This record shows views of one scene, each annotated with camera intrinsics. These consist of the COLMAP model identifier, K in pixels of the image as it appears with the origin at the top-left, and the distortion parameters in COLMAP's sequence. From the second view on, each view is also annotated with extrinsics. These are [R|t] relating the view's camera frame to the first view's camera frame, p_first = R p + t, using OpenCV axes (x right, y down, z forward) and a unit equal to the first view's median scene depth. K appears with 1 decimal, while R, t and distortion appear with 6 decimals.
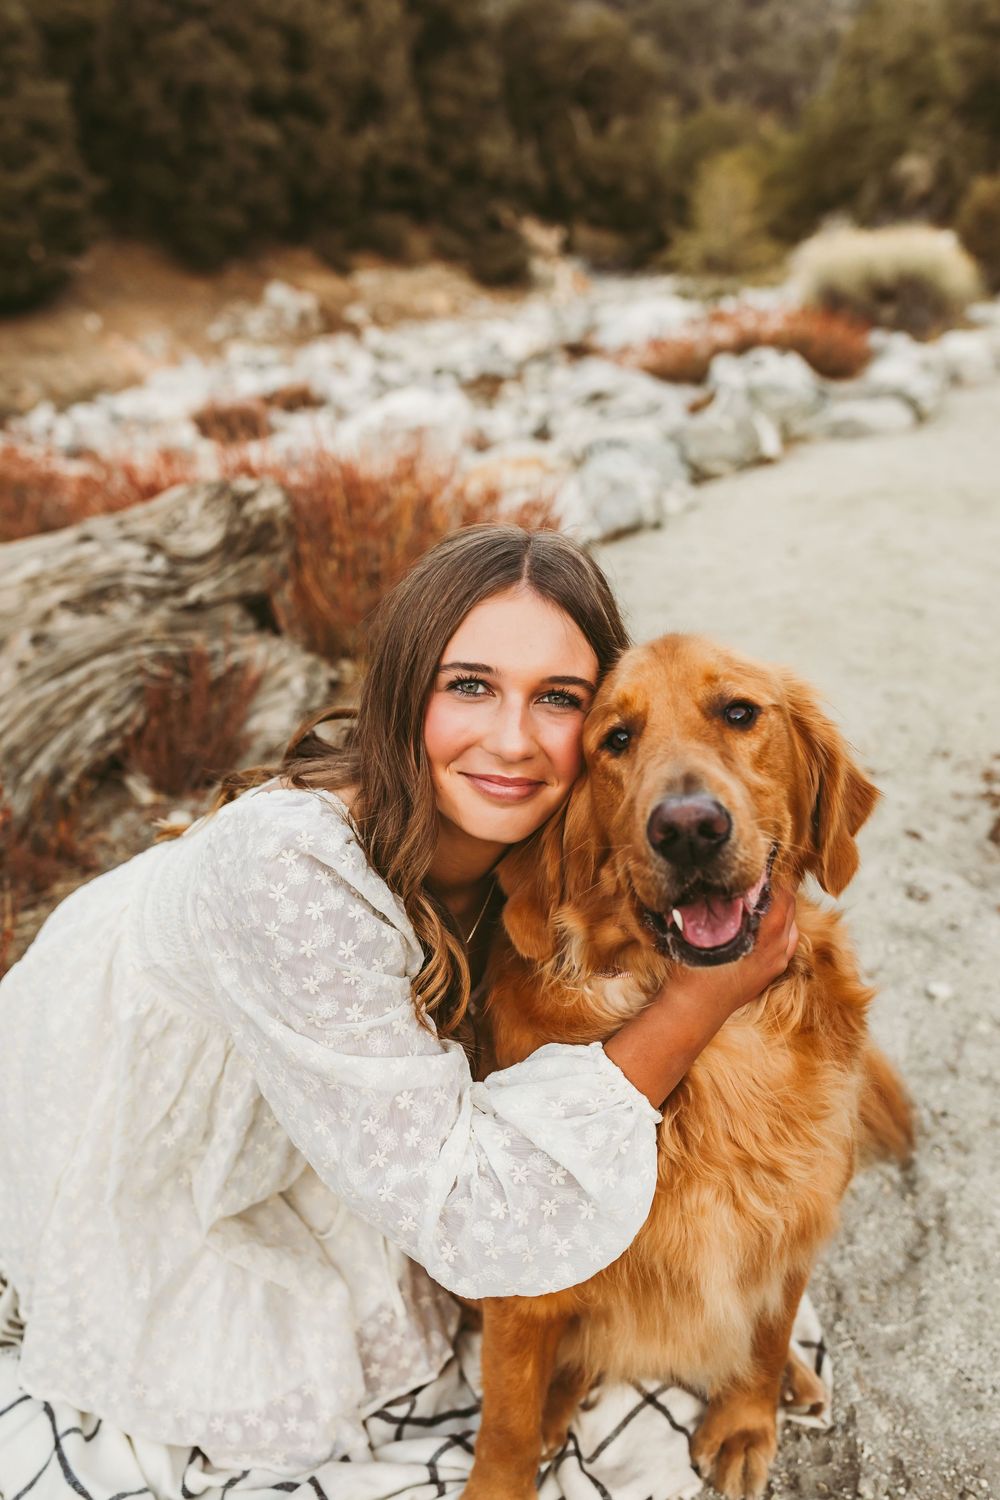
lens RADIAL K [[1509.5, 0, 500.3], [0, 1509.5, 790.5], [0, 0, 1]] dist [0.011642, -0.009168]
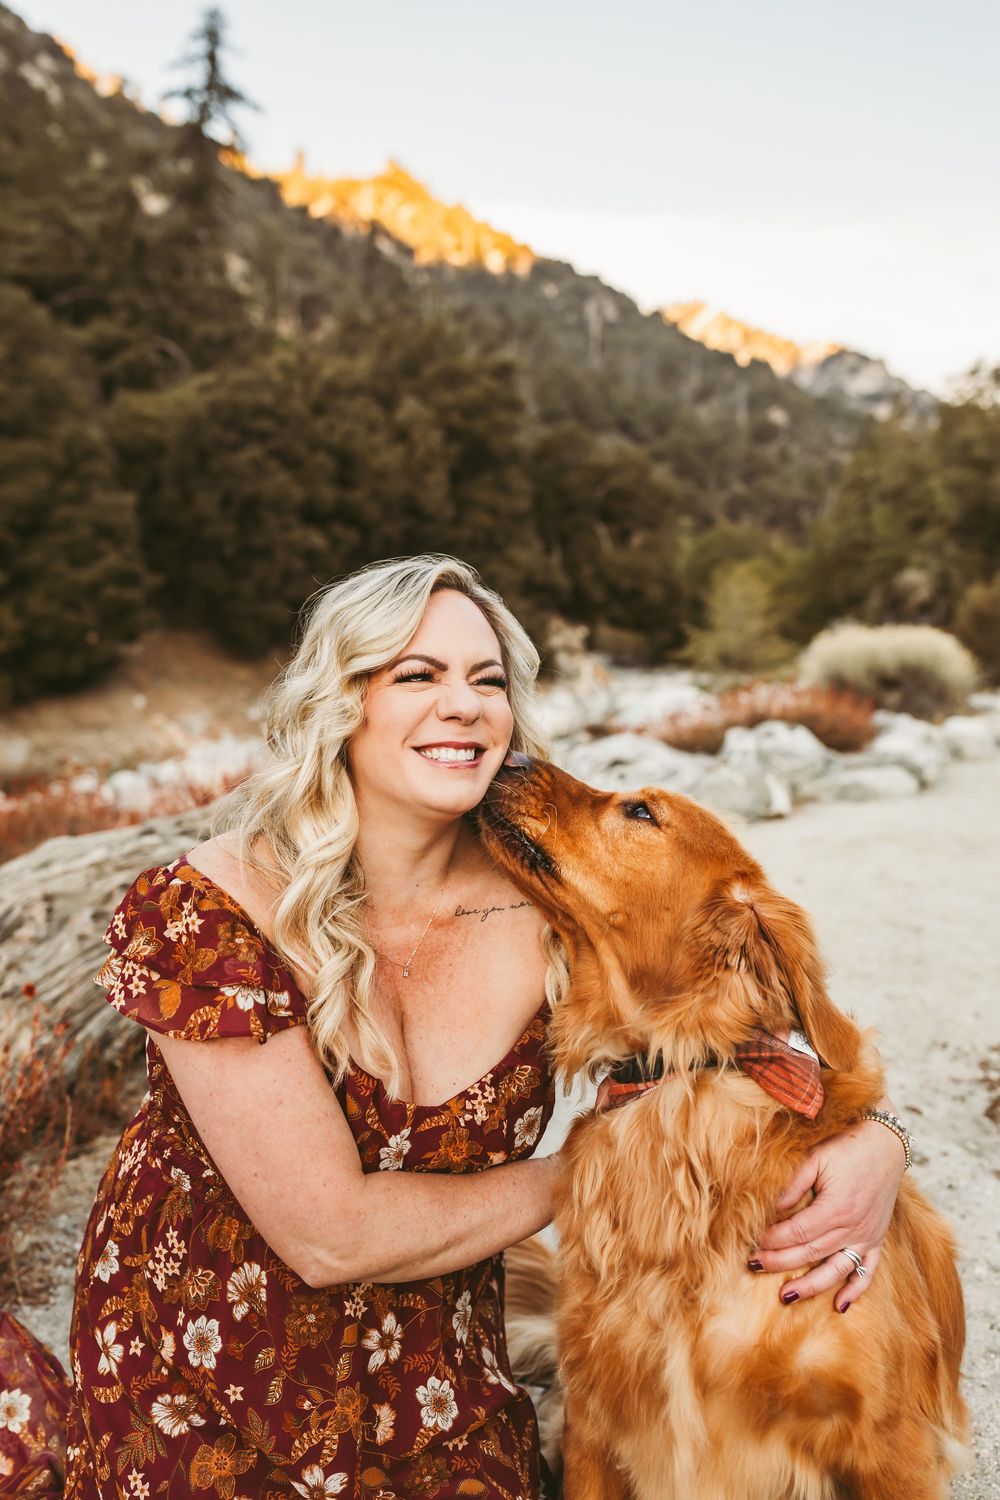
lens RADIAL K [[1509.8, 0, 500.0], [0, 1509.8, 750.0], [0, 0, 1]] dist [0.006572, 0.008967]
pose [[0.999668, 0.019622, -0.016680, -0.001051], [-0.023401, 0.962535, -0.270145, 0.067306], [0.010754, 0.270445, 0.962675, -0.071703]]
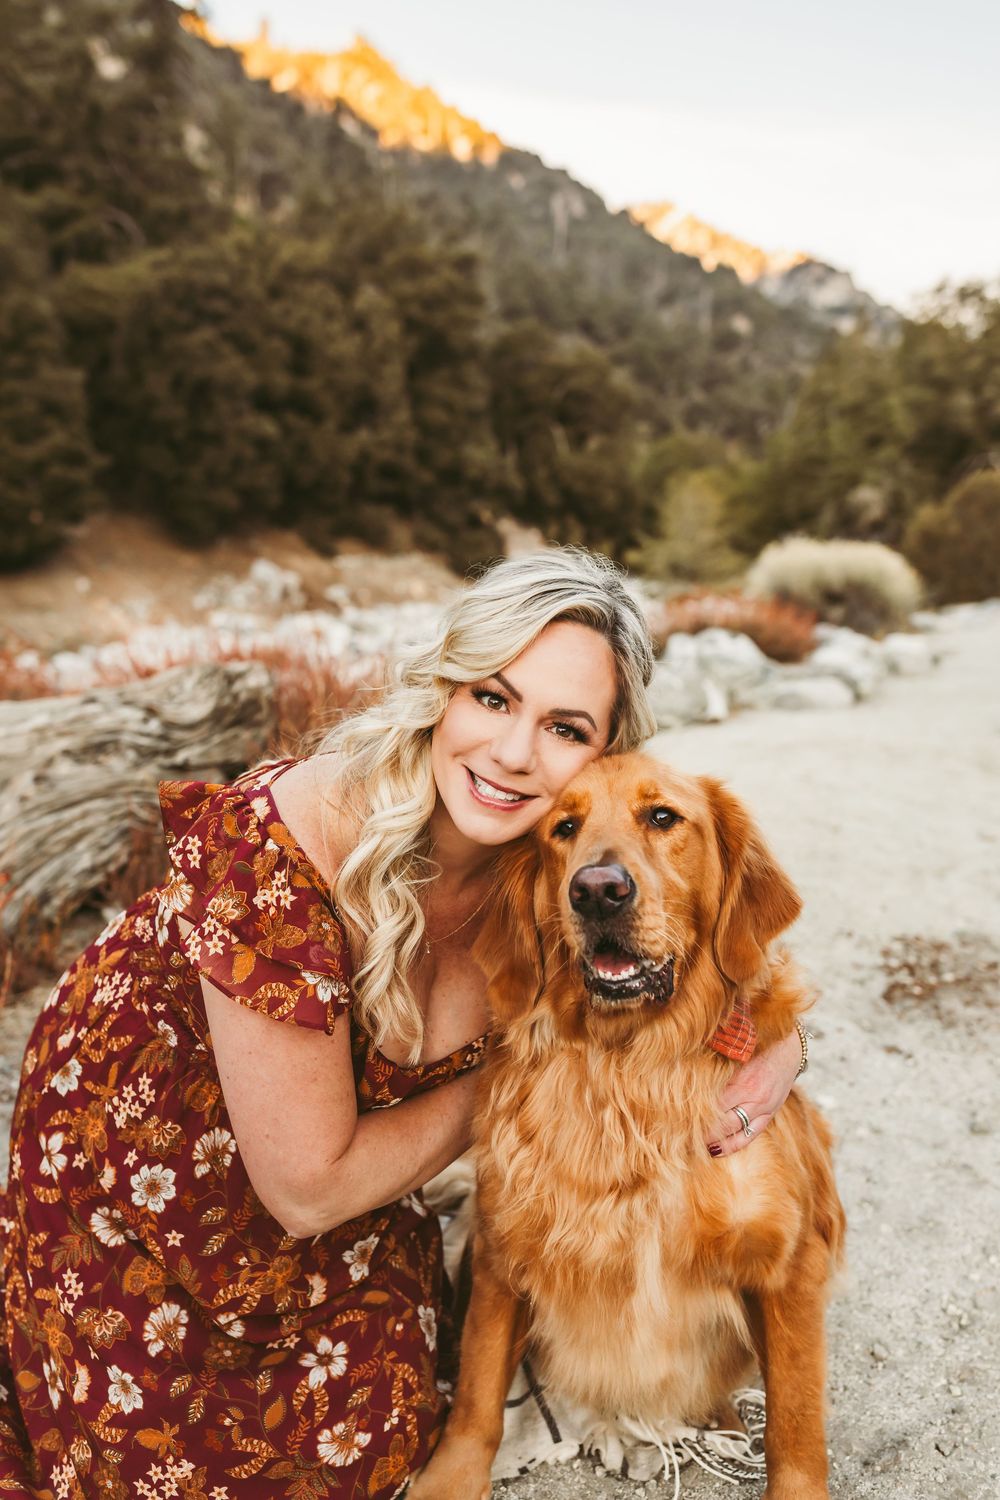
lens RADIAL K [[1509.8, 0, 500.0], [0, 1509.8, 750.0], [0, 0, 1]] dist [0.006572, 0.008967]
pose [[0.997843, 0.061566, 0.022782, 0.005422], [-0.055497, 0.976509, -0.208206, 0.086033], [-0.035065, 0.206493, 0.977820, -0.098772]]
